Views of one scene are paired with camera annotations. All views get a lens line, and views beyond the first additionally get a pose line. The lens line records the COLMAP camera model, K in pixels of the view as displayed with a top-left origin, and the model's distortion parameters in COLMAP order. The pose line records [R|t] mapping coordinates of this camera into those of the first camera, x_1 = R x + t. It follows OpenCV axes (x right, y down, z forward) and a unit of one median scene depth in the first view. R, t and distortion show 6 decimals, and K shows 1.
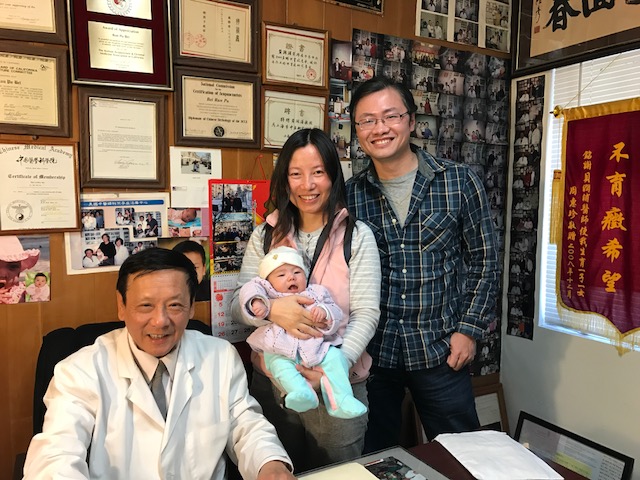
lens RADIAL K [[528.4, 0, 323.1], [0, 528.4, 234.2], [0, 0, 1]] dist [0.003460, 0.019026]
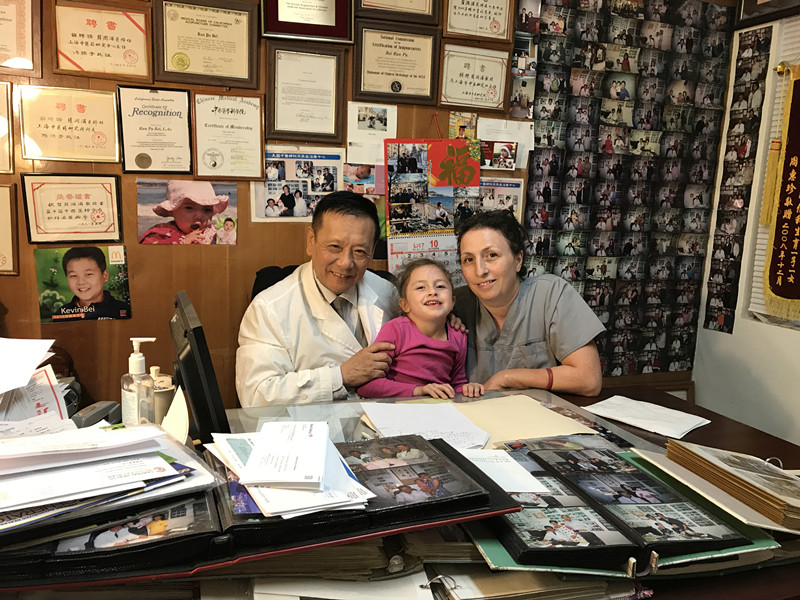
lens RADIAL K [[660.5, 0, 400.1], [0, 660.5, 298.6], [0, 0, 1]] dist [0.003460, 0.019026]
pose [[0.985255, 0.055897, -0.161705, 0.029612], [-0.042050, 0.995248, 0.087822, 0.085194], [0.165846, -0.079727, 0.982924, -0.228456]]
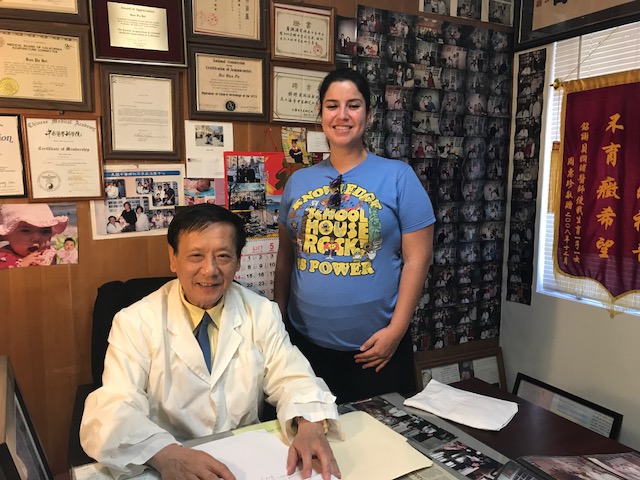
lens RADIAL K [[528.4, 0, 322.7], [0, 528.4, 235.6], [0, 0, 1]] dist [0.003460, 0.019026]
pose [[0.999729, -0.001658, -0.023241, 0.011590], [0.002718, 0.998952, 0.045684, 0.016777], [0.023141, -0.045735, 0.998686, -0.063400]]
